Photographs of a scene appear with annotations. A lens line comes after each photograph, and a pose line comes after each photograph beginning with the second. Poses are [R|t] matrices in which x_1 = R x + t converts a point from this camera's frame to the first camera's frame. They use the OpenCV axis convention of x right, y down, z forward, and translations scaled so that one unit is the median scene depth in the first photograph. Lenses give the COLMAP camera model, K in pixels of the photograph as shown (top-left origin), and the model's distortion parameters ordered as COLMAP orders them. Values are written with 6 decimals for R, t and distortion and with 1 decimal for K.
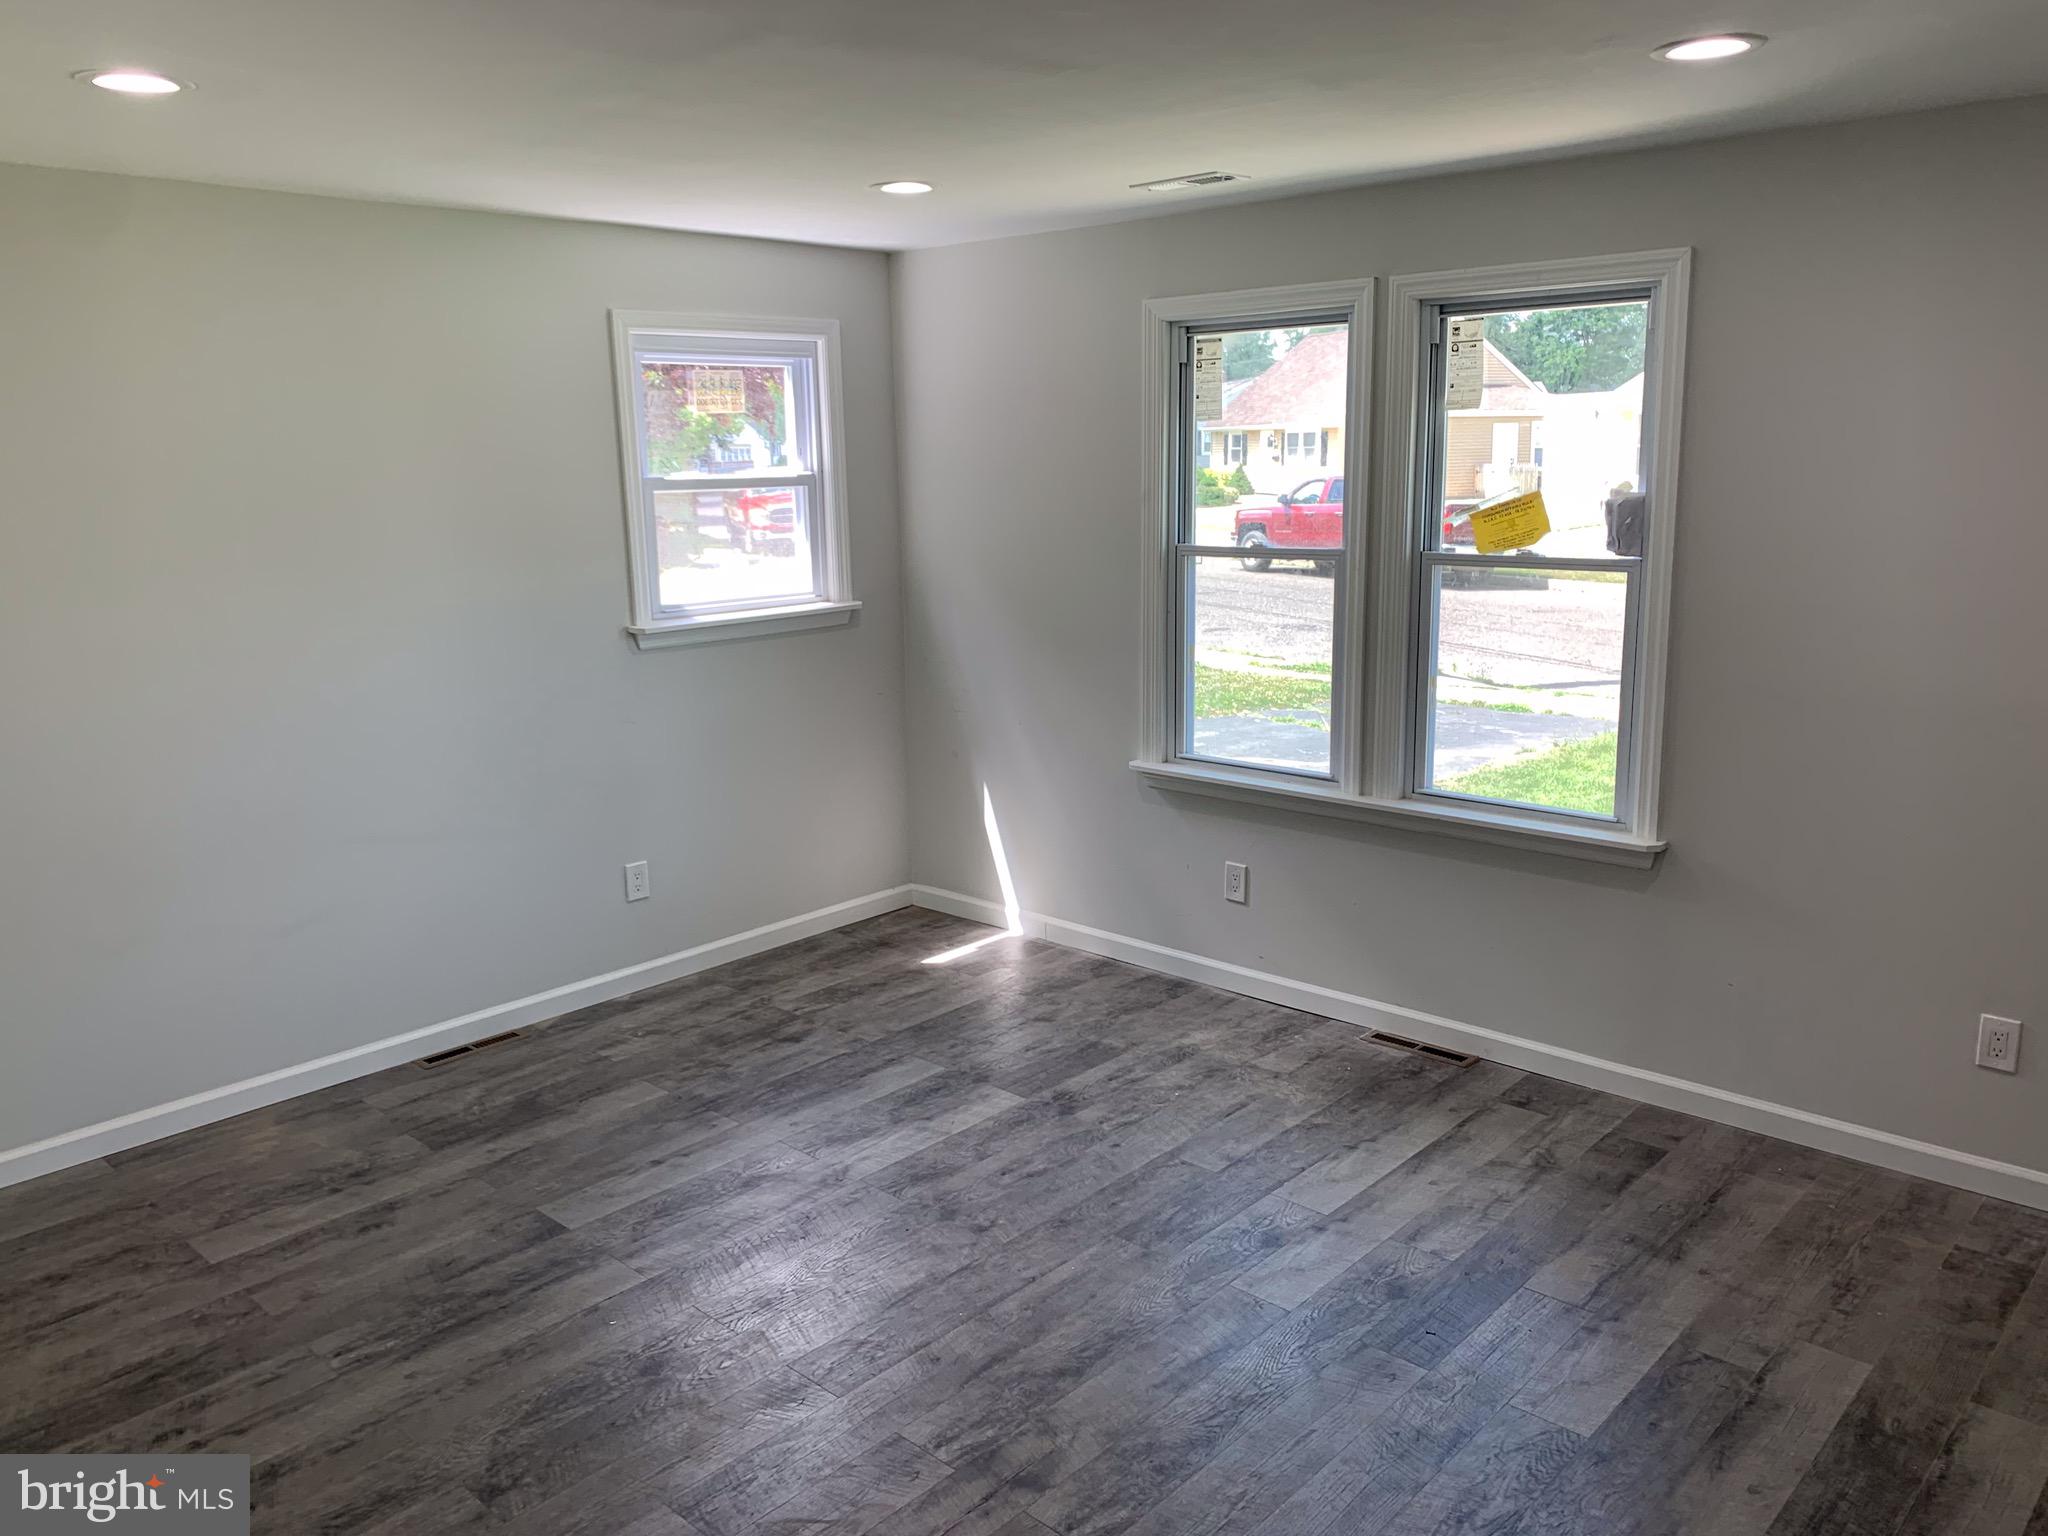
lens RADIAL K [[1554.7, 0, 1009.0], [0, 1554.7, 776.7], [0, 0, 1]] dist [0.089061, -0.186705]
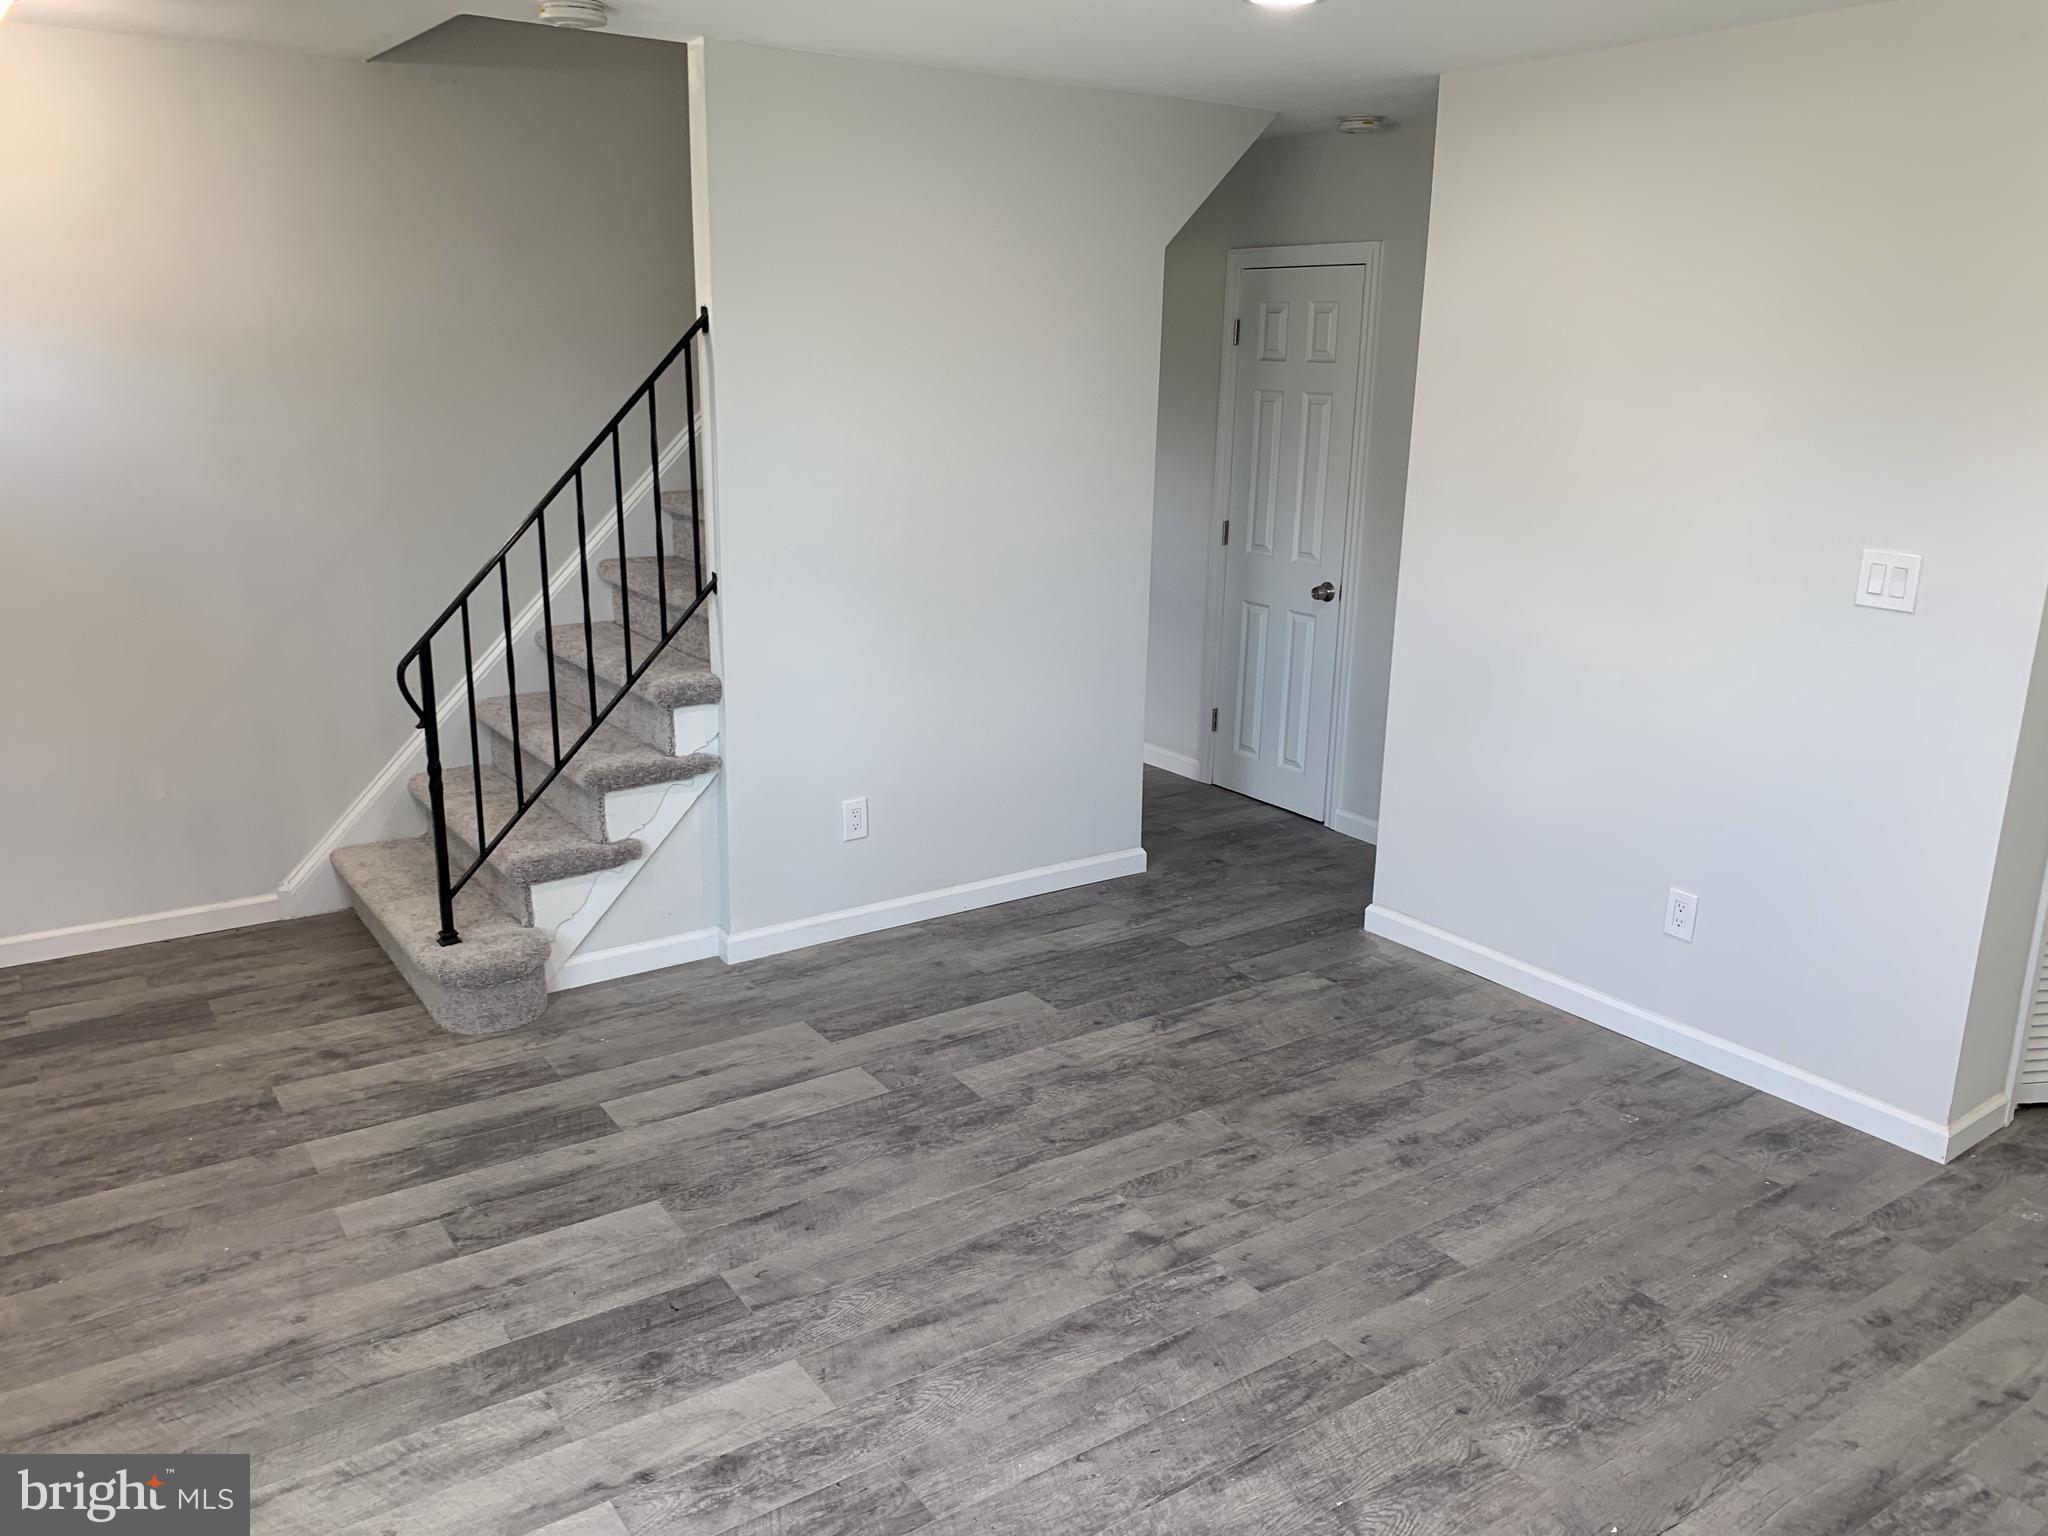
lens RADIAL K [[1554.7, 0, 1009.0], [0, 1554.7, 776.7], [0, 0, 1]] dist [0.089061, -0.186705]
pose [[-0.975089, -0.052277, 0.215567, -0.080951], [0.055747, 0.882883, 0.466272, -0.264835], [-0.214695, 0.466674, -0.857975, 1.261907]]
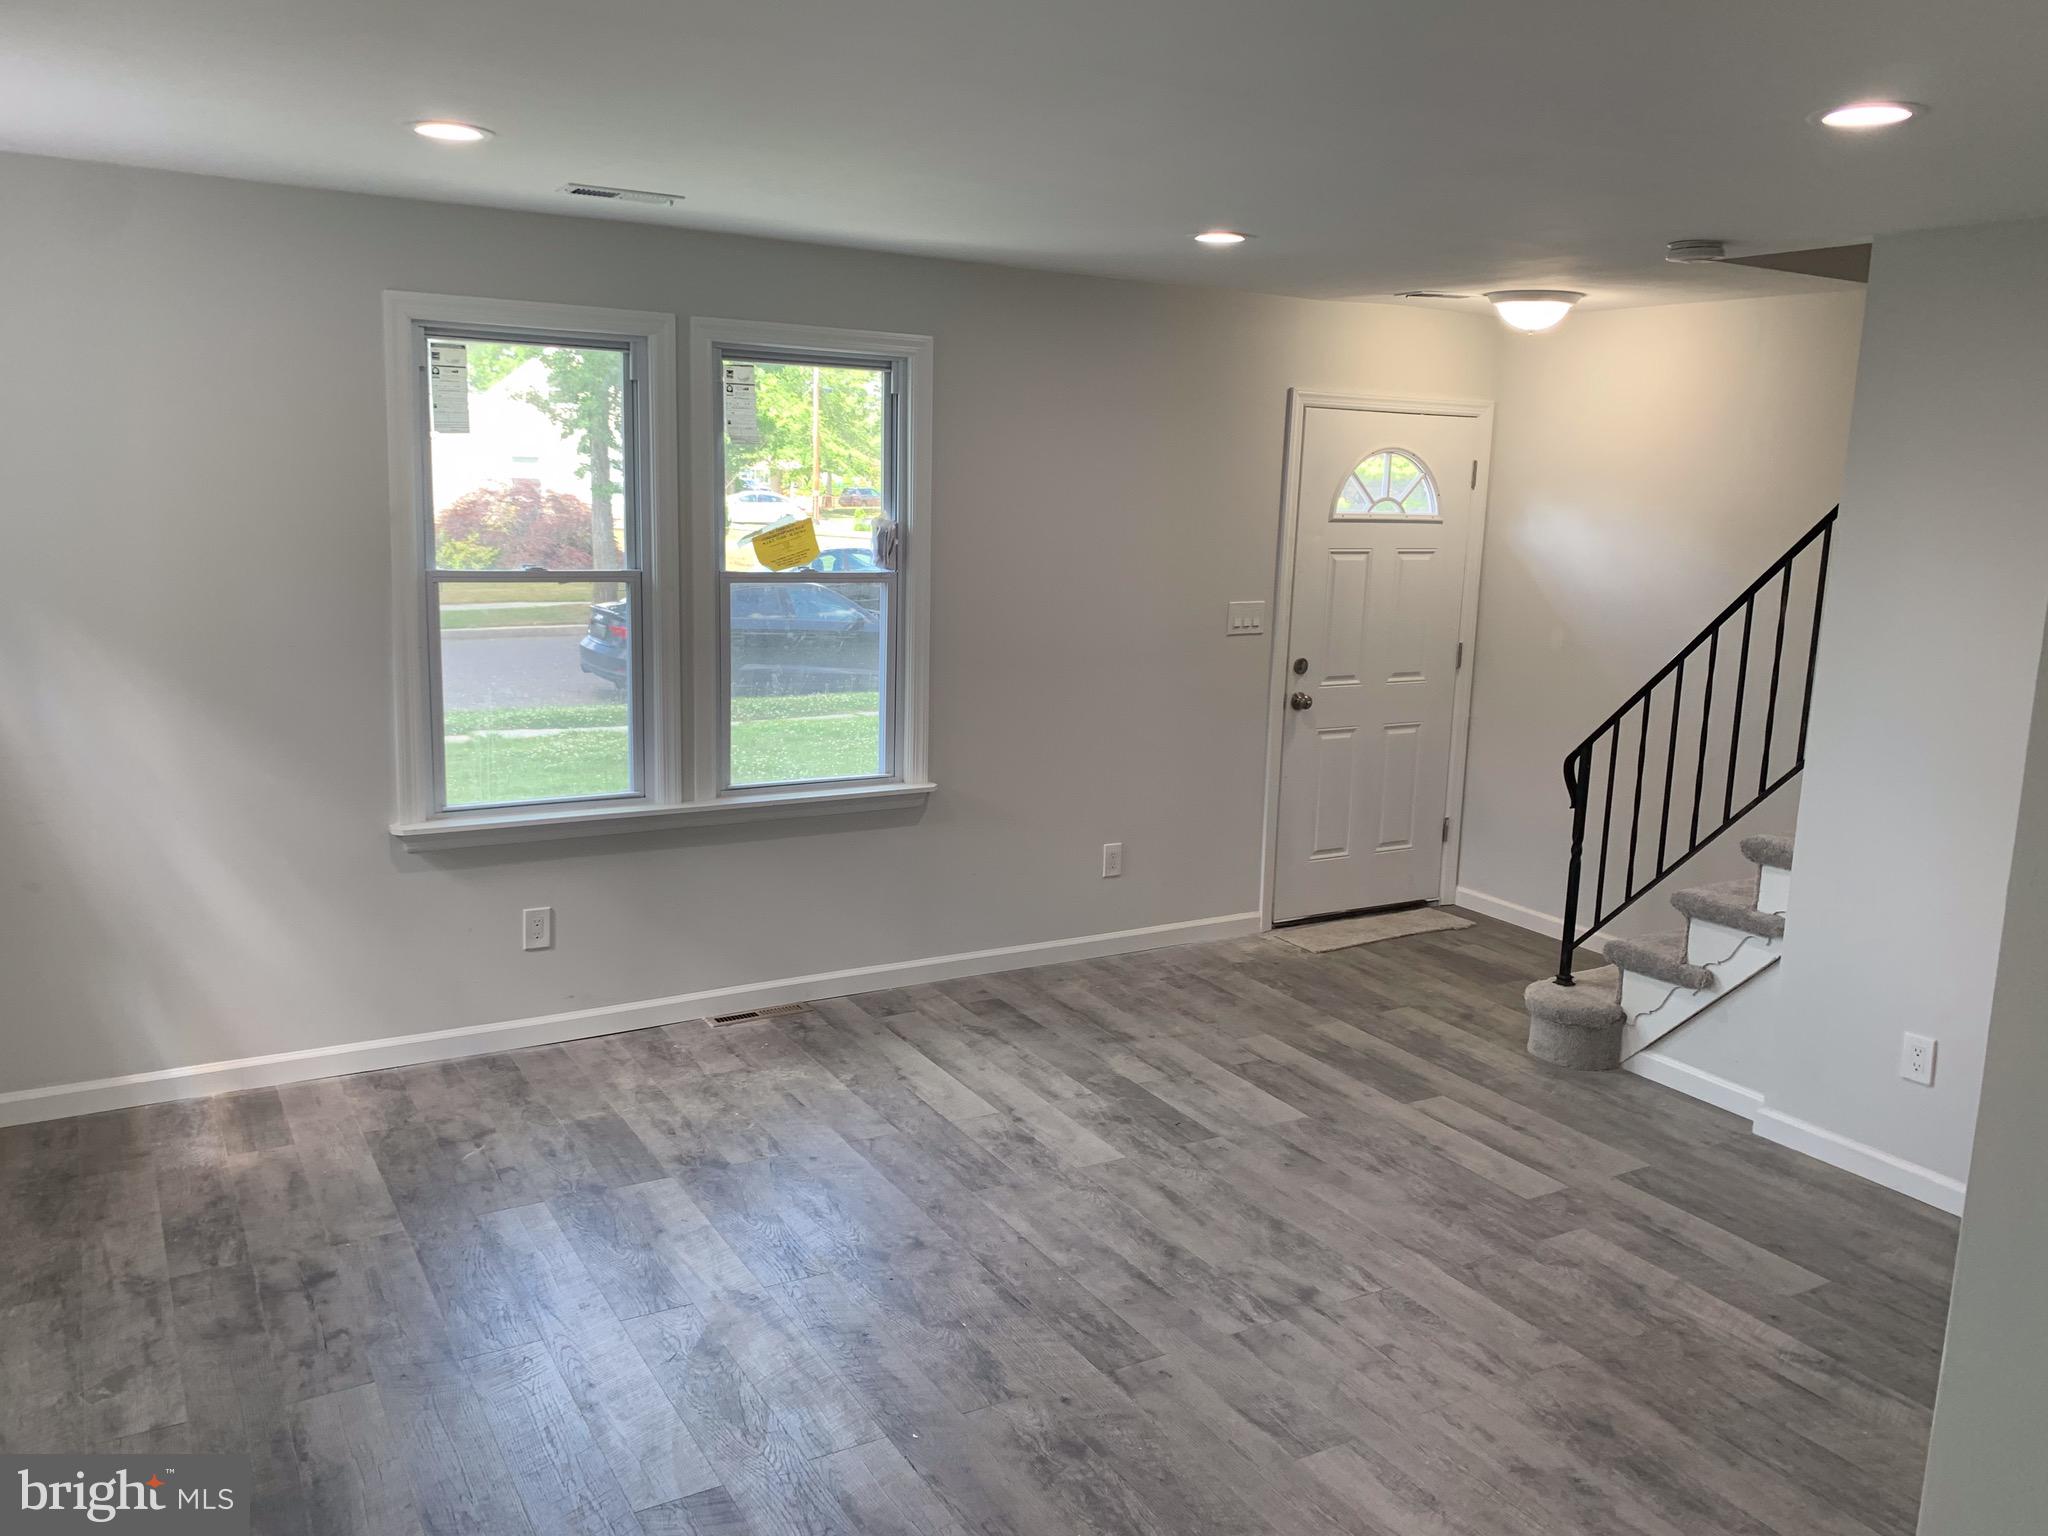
lens RADIAL K [[1554.7, 0, 1009.0], [0, 1554.7, 776.7], [0, 0, 1]] dist [0.089061, -0.186705]
pose [[0.279581, -0.150121, 0.948313, -0.813605], [0.168941, 0.979982, 0.105327, -0.090265], [-0.945142, 0.130761, 0.299346, 0.543092]]
